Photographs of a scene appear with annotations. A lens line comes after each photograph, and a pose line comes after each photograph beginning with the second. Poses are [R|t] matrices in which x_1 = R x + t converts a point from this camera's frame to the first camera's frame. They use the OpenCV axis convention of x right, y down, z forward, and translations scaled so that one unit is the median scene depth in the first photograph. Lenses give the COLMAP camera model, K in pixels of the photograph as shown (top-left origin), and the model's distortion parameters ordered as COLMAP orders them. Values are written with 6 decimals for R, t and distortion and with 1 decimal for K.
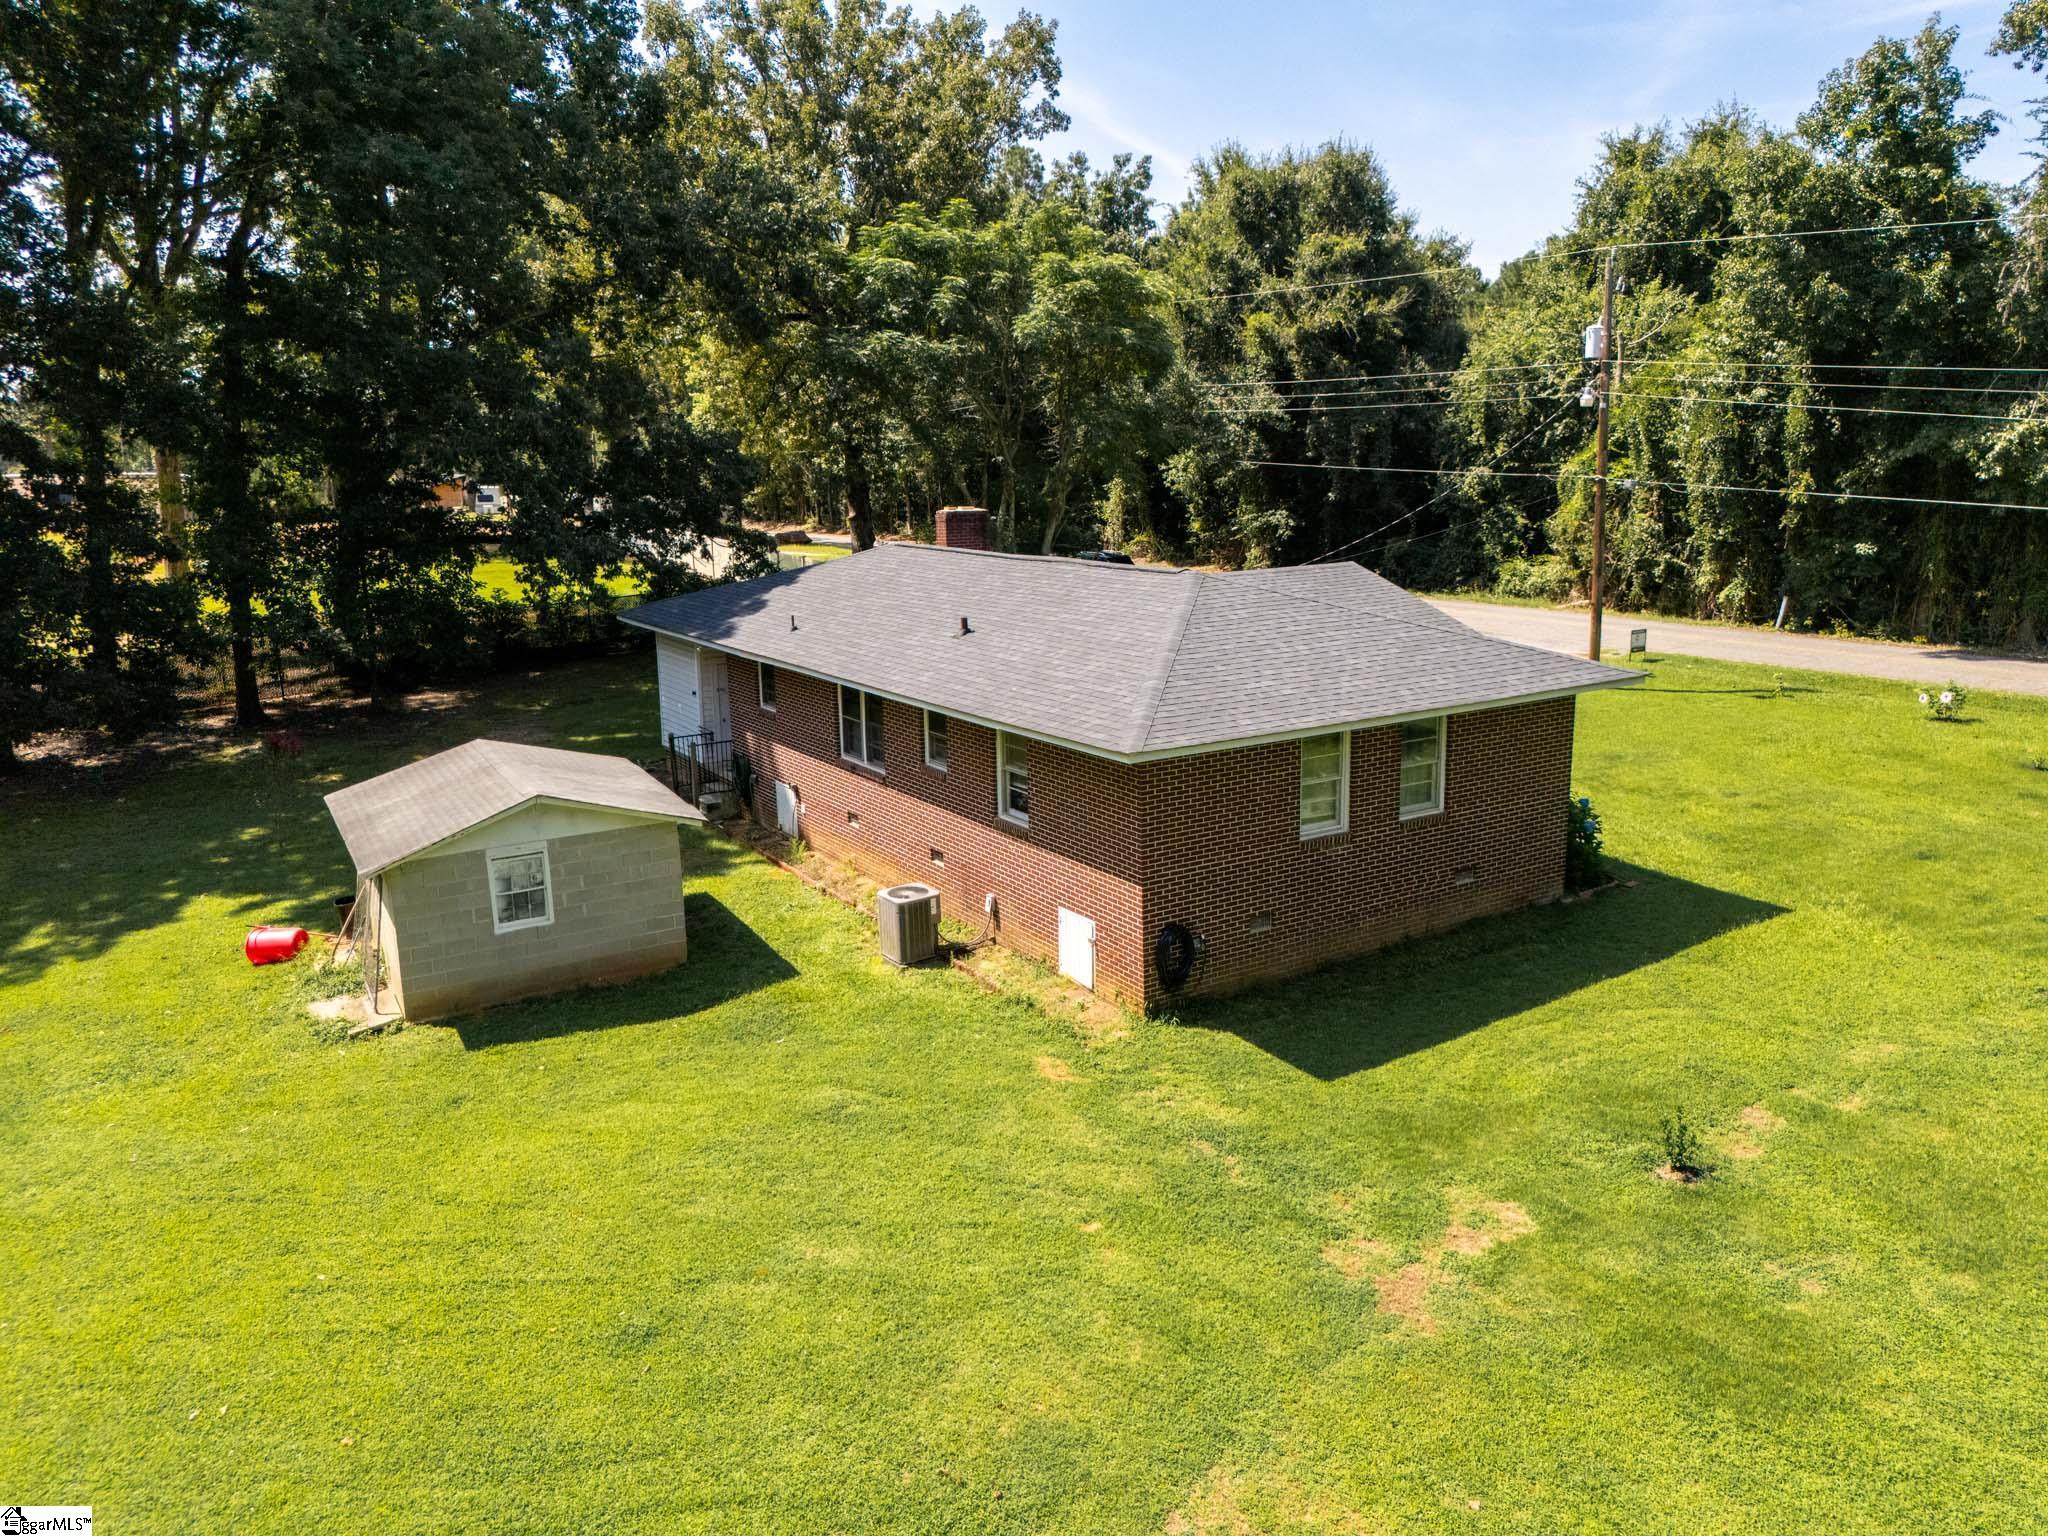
lens RADIAL K [[1443.8, 0, 1024.0], [0, 1443.8, 768.0], [0, 0, 1]] dist [0.057753, -0.052611]
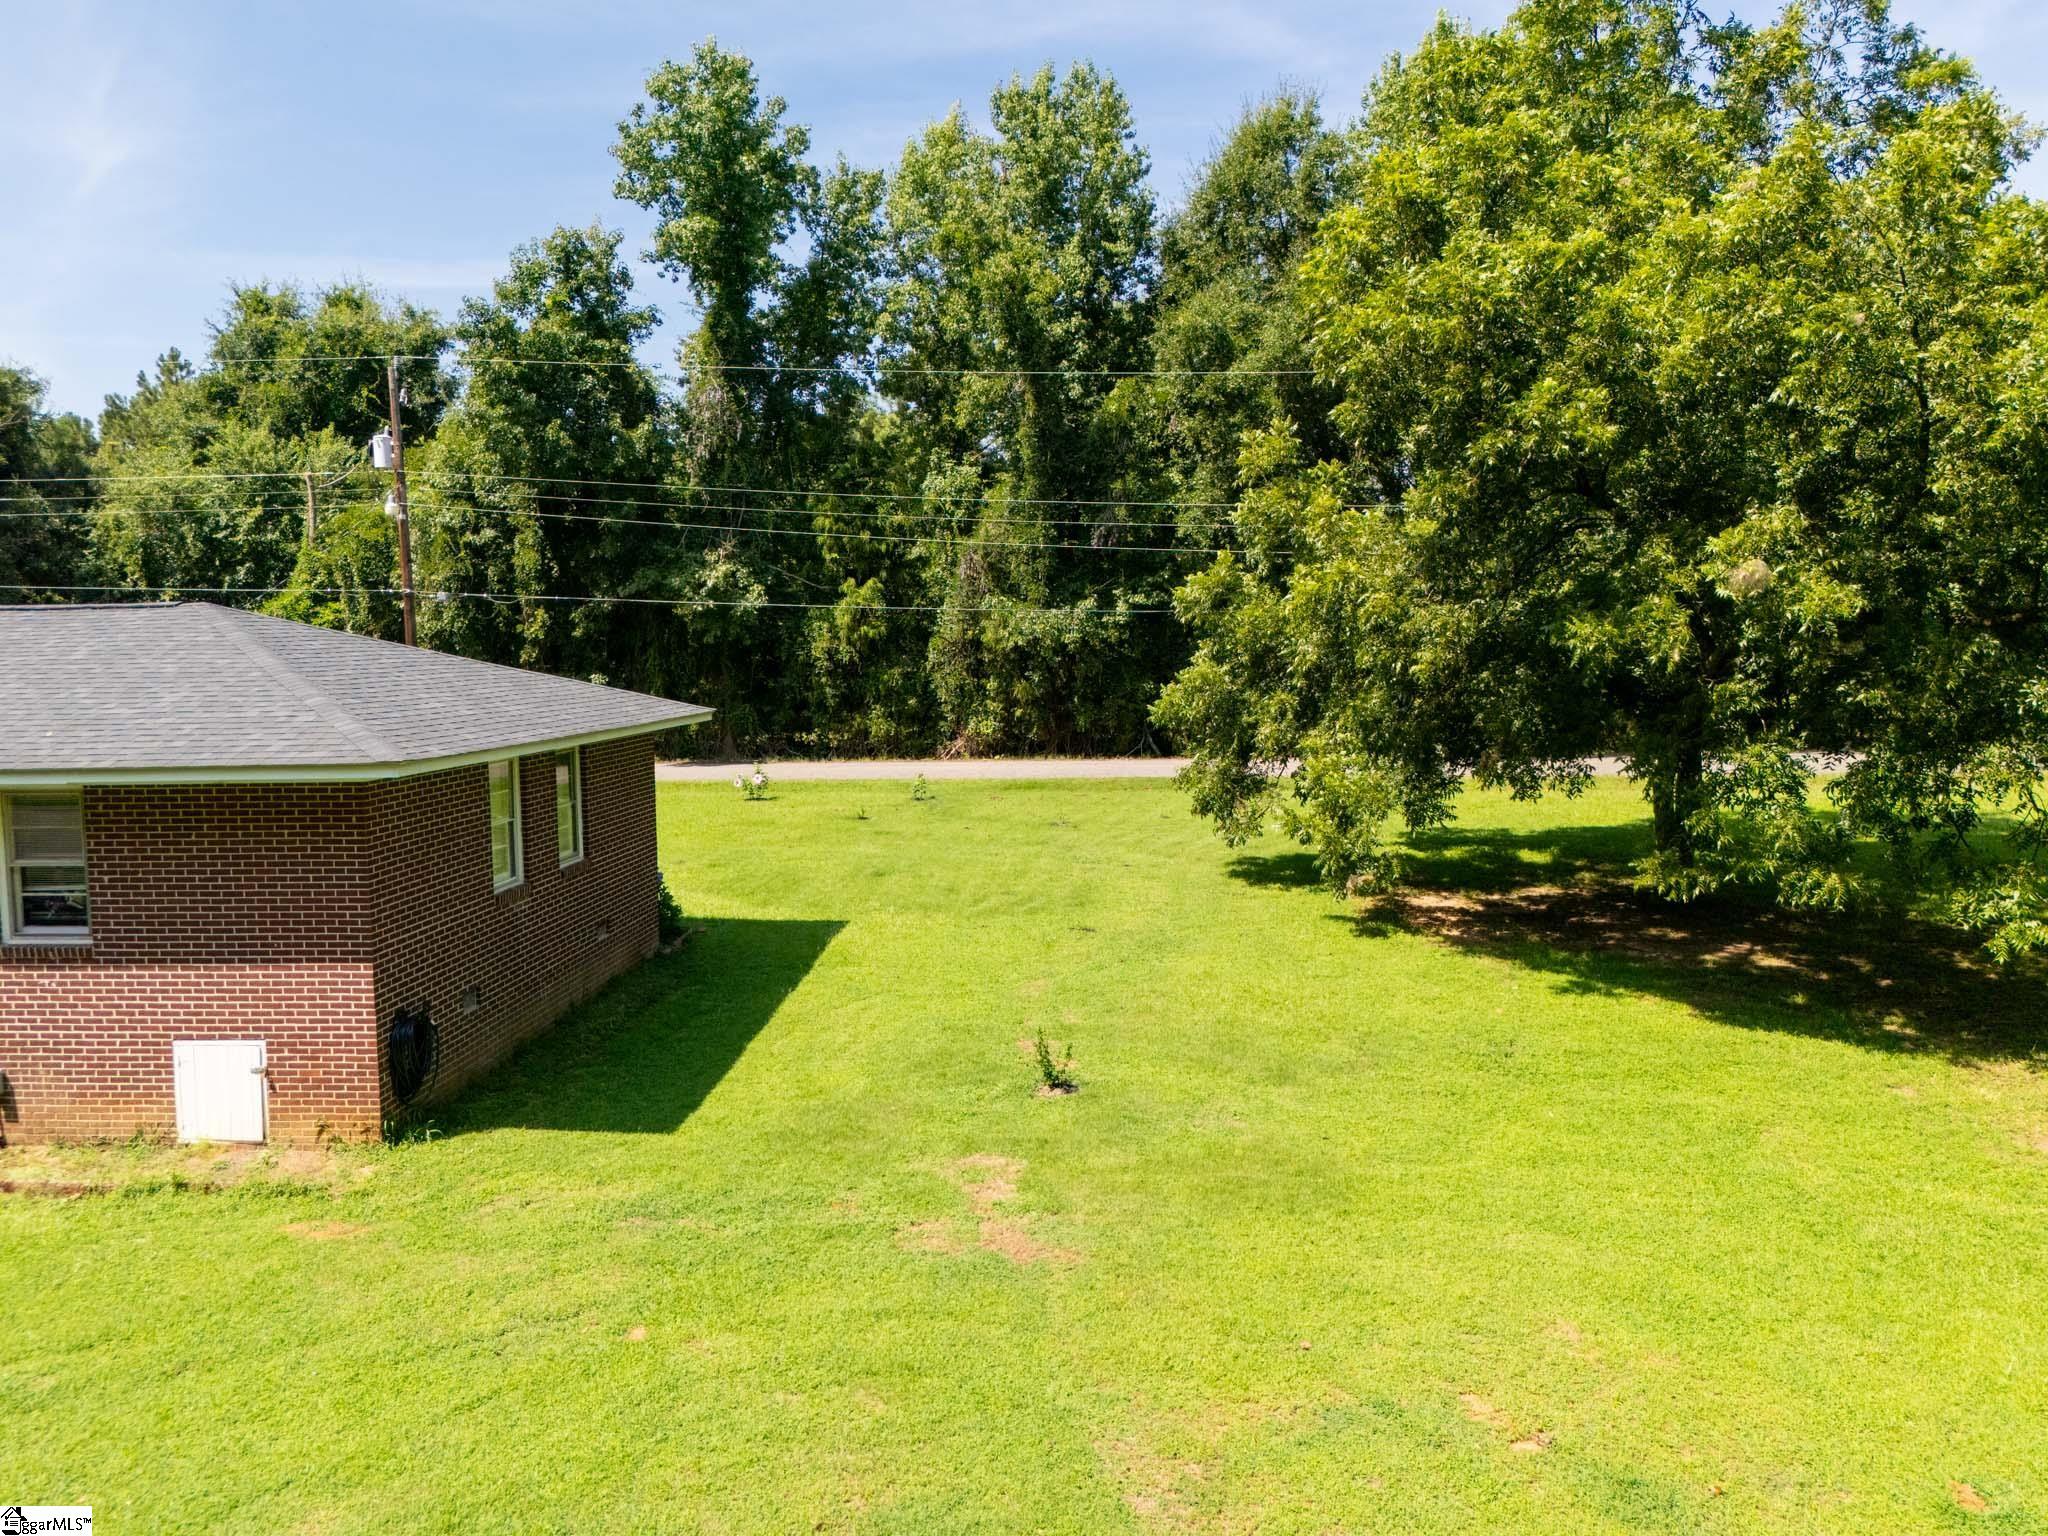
lens RADIAL K [[1490.1, 0, 1024.0], [0, 1490.1, 768.0], [0, 0, 1]] dist [0.002443, -0.005212]
pose [[0.603081, -0.055434, 0.795752, -0.124553], [0.166351, 0.984389, -0.057498, 0.032649], [-0.780142, 0.167050, 0.602887, 0.102204]]
